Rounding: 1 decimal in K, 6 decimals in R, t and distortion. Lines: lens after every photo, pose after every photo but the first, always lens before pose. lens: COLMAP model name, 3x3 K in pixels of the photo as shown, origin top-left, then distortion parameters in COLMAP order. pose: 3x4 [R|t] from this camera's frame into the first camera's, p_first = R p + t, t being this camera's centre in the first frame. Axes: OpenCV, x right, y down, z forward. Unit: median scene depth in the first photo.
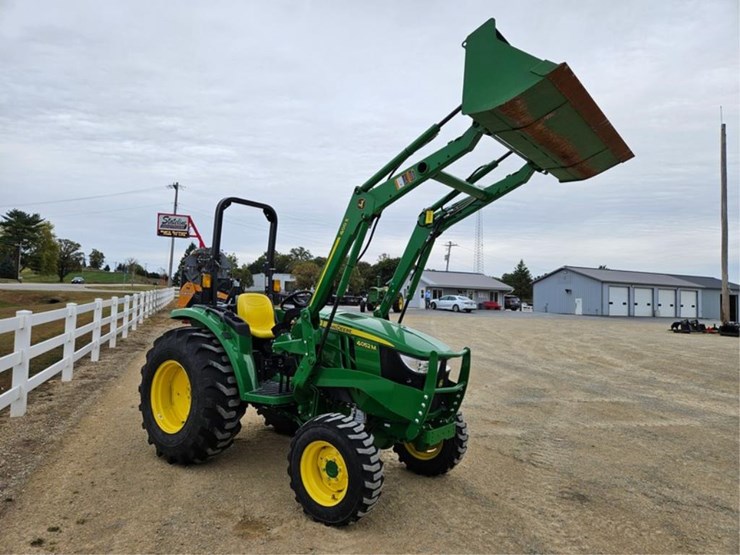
lens RADIAL K [[490.9, 0, 370.0], [0, 490.9, 278.4], [0, 0, 1]] dist [0.075709, -0.060846]
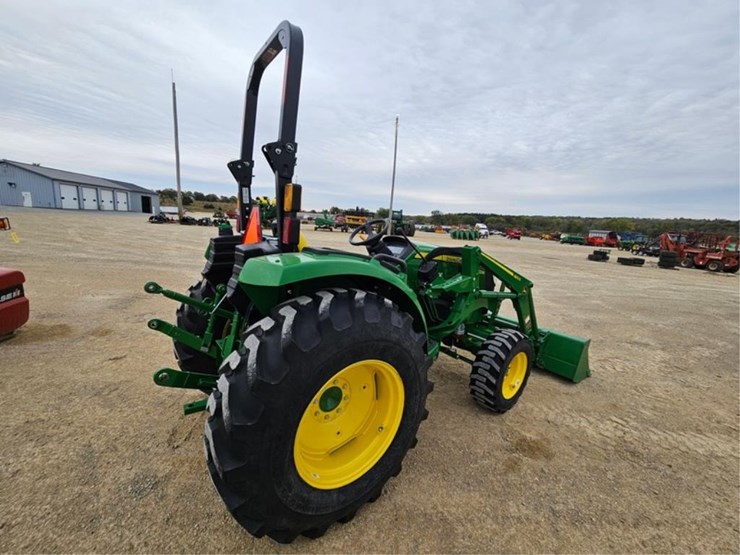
lens RADIAL K [[302.7, 0, 369.4], [0, 302.7, 274.5], [0, 0, 1]] dist [-0.003541, 0.001539]
pose [[0.272530, -0.180269, 0.945109, -0.169727], [-0.096988, 0.972140, 0.213392, 0.002232], [-0.957246, -0.149820, 0.247454, 0.232508]]
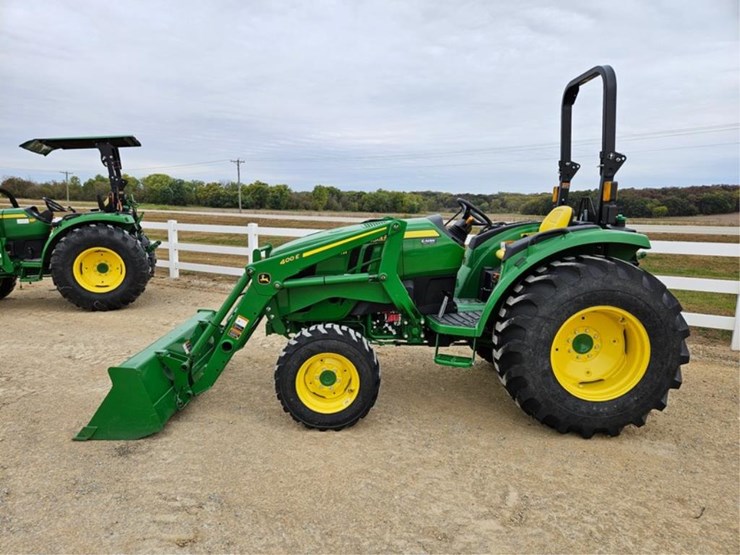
lens RADIAL K [[490.9, 0, 366.2], [0, 490.9, 281.6], [0, 0, 1]] dist [0.075709, -0.060846]
pose [[-0.780085, 0.038844, -0.624467, 0.138334], [-0.023866, 0.995497, 0.091736, 0.024487], [0.625218, 0.086466, -0.775646, 0.413142]]
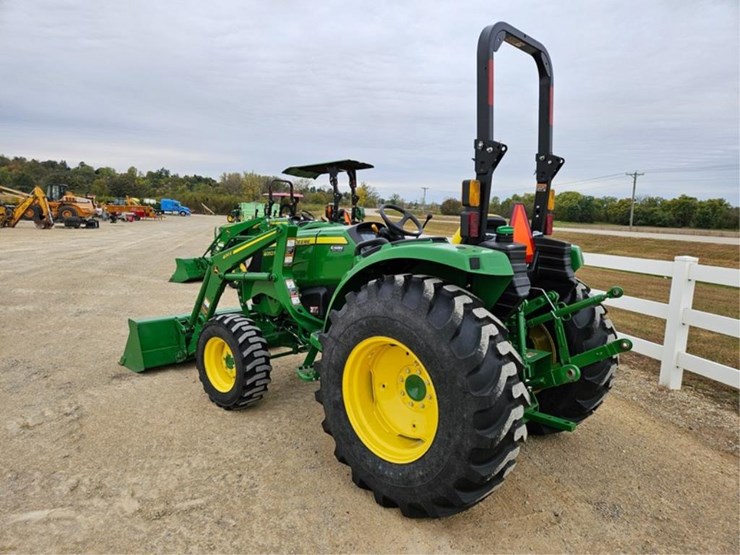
lens RADIAL K [[490.9, 0, 373.3], [0, 490.9, 277.4], [0, 0, 1]] dist [0.075709, -0.060846]
pose [[-0.992464, -0.086162, 0.087125, -0.049529], [-0.078208, 0.992782, 0.090928, 0.018203], [-0.094331, 0.083429, -0.992039, 0.466283]]
